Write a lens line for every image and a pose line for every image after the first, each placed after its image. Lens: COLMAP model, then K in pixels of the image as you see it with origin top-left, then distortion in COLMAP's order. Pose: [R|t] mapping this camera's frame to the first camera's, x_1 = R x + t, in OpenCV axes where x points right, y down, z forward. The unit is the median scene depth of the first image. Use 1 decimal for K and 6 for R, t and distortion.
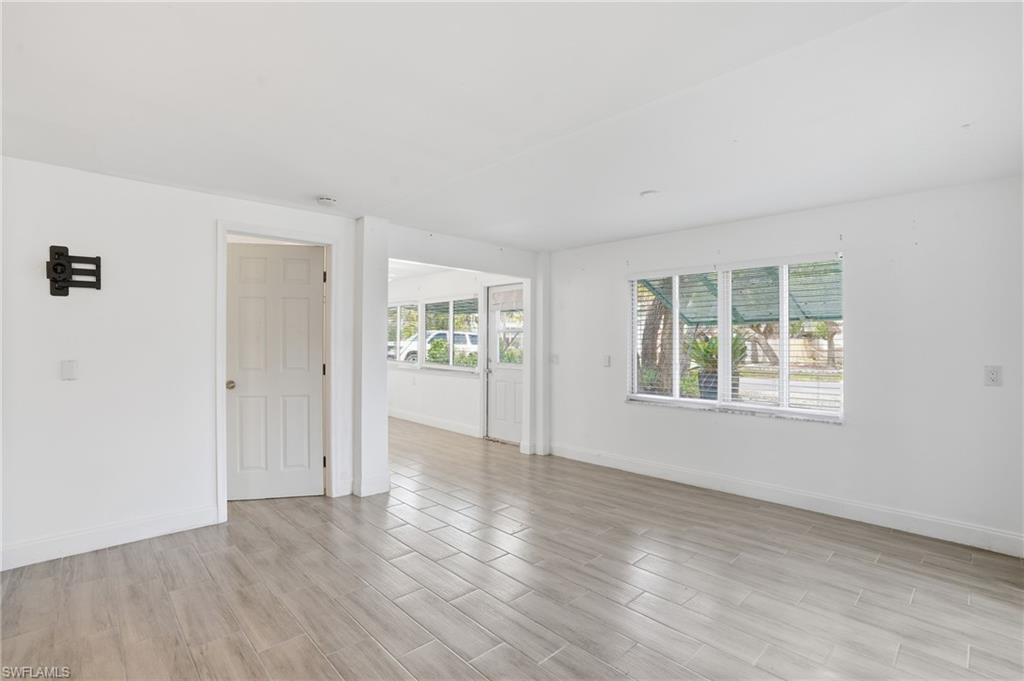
lens RADIAL K [[492.2, 0, 519.1], [0, 492.2, 341.8], [0, 0, 1]] dist [-0.046135, 0.007390]
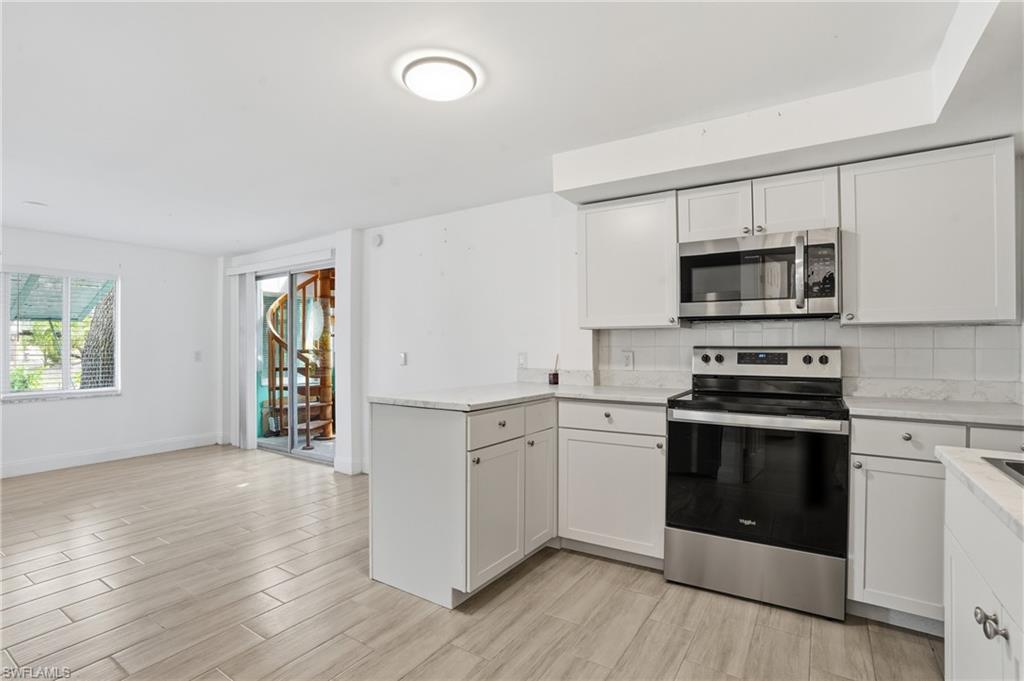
lens RADIAL K [[492.2, 0, 504.8], [0, 492.2, 343.3], [0, 0, 1]] dist [-0.046135, 0.007390]
pose [[-0.194952, -0.000712, 0.980813, -1.040759], [0.005061, 0.999986, 0.001732, 0.018780], [-0.980800, 0.005301, -0.194946, 0.153251]]
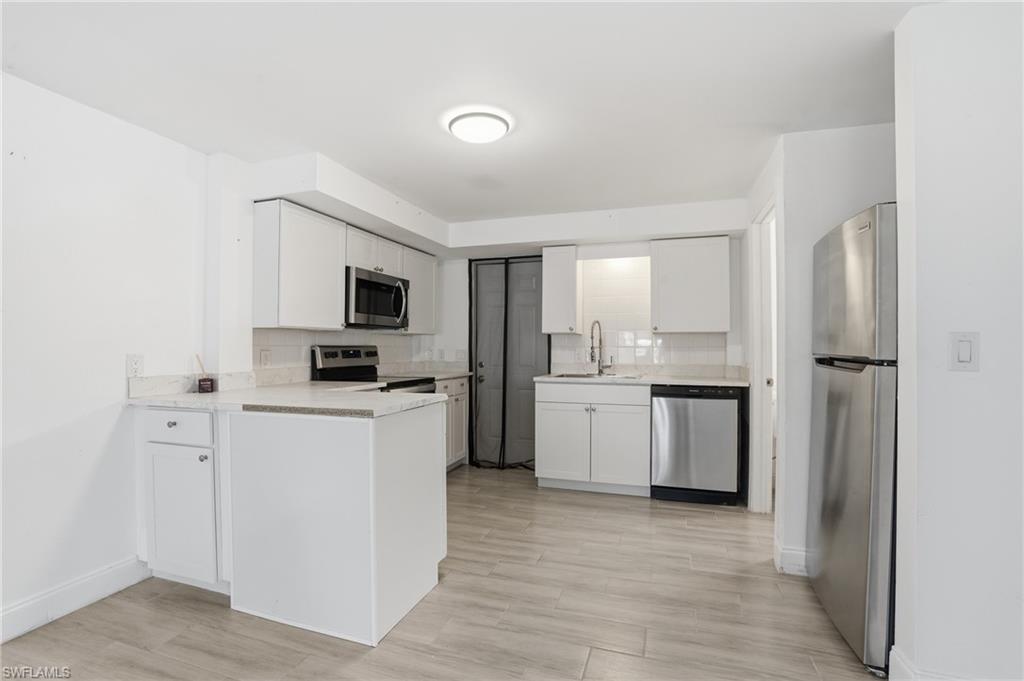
lens RADIAL K [[492.2, 0, 510.5], [0, 492.2, 339.5], [0, 0, 1]] dist [-0.046135, 0.007390]
pose [[-0.897846, -0.011932, -0.440148, -0.152313], [-0.007994, 0.999910, -0.010798, 0.022698], [0.440237, -0.006176, -0.897860, 0.803626]]
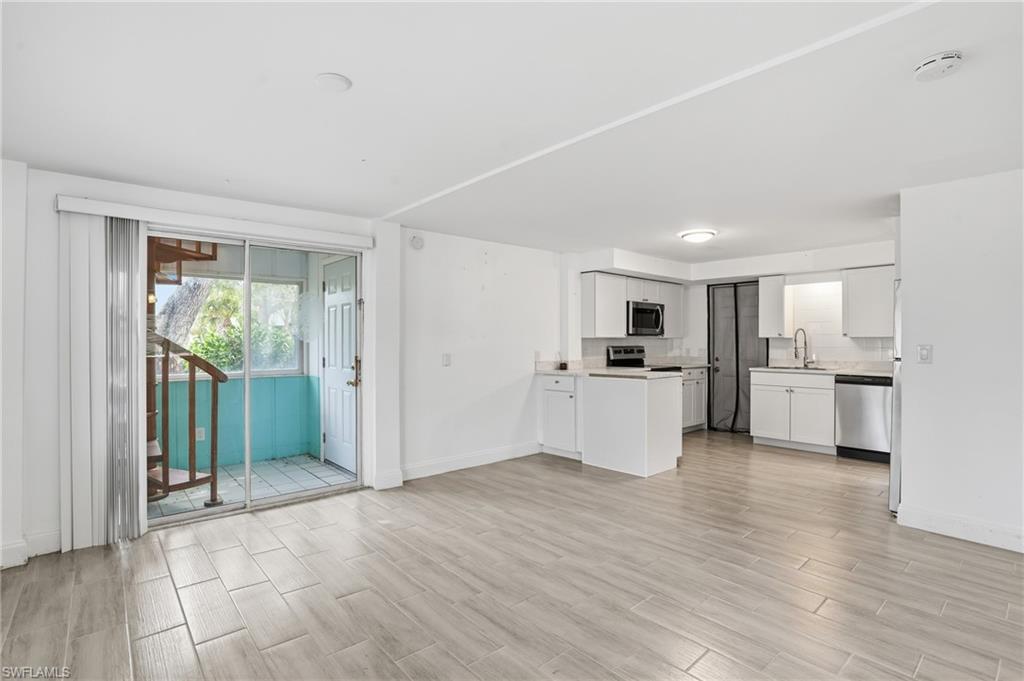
lens RADIAL K [[492.2, 0, 511.9], [0, 492.2, 342.2], [0, 0, 1]] dist [-0.046135, 0.007390]
pose [[-0.998140, -0.004138, 0.060831, 0.022820], [-0.003697, 0.999966, 0.007365, -0.001562], [-0.060859, 0.007126, -0.998121, 1.577038]]
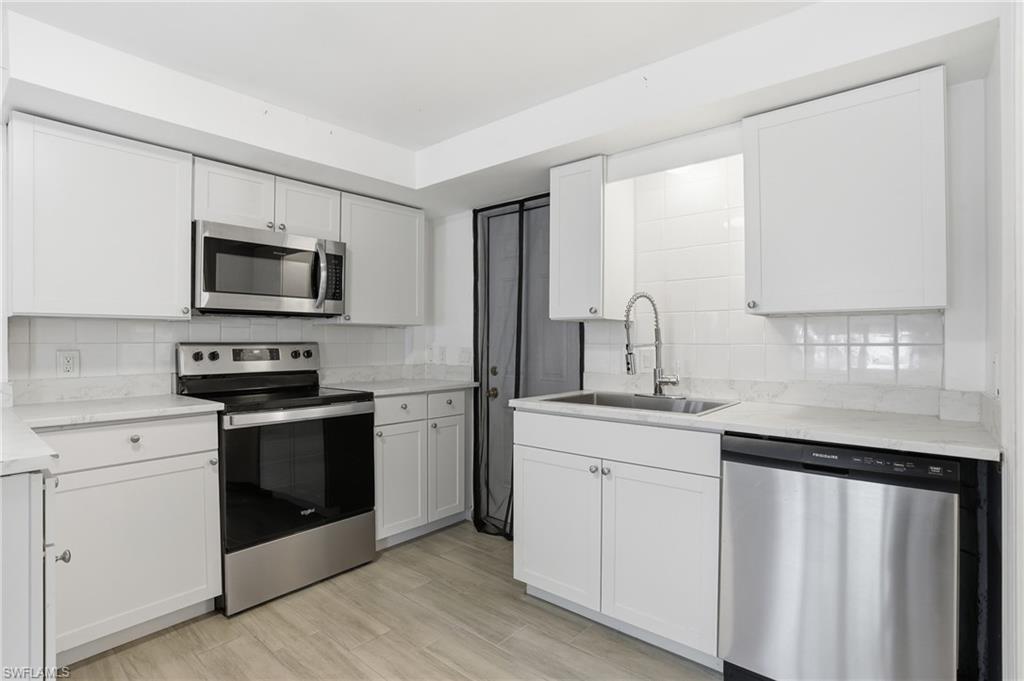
lens RADIAL K [[492.2, 0, 511.4], [0, 492.2, 344.9], [0, 0, 1]] dist [-0.046135, 0.007390]
pose [[-0.997692, -0.003281, -0.067819, -0.695453], [-0.004138, 0.999913, 0.012511, 0.019732], [0.067772, 0.012762, -0.997619, 0.407148]]
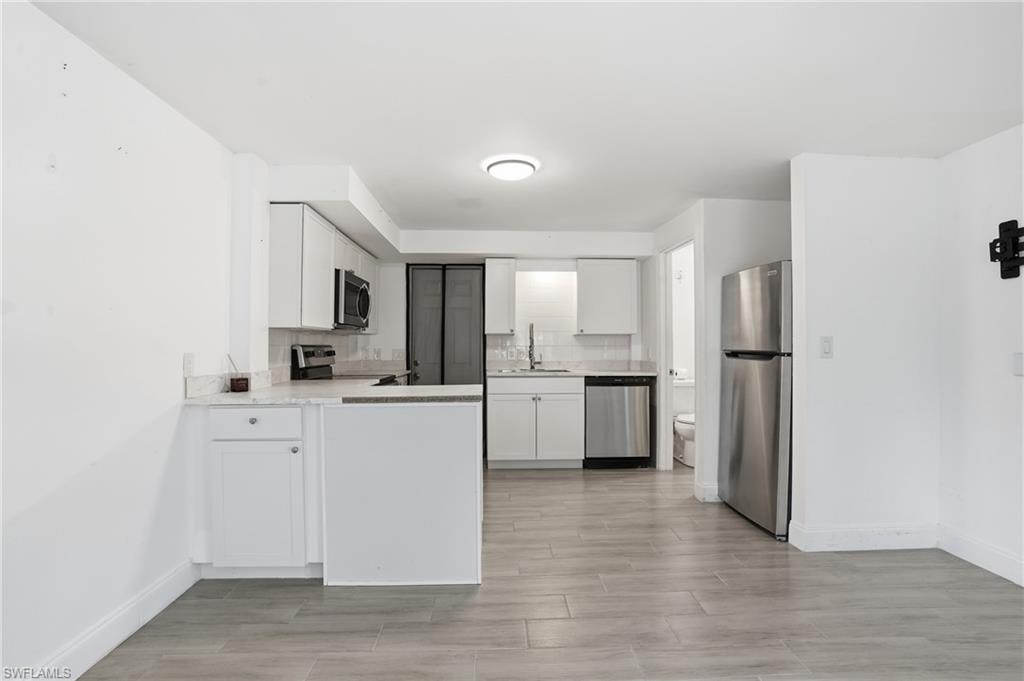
lens RADIAL K [[492.2, 0, 517.0], [0, 492.2, 342.8], [0, 0, 1]] dist [-0.046135, 0.007390]
pose [[-0.676566, -0.009474, -0.736321, 0.232276], [-0.005779, 0.999955, -0.007556, 0.028209], [0.736359, -0.000857, -0.676590, 0.743511]]
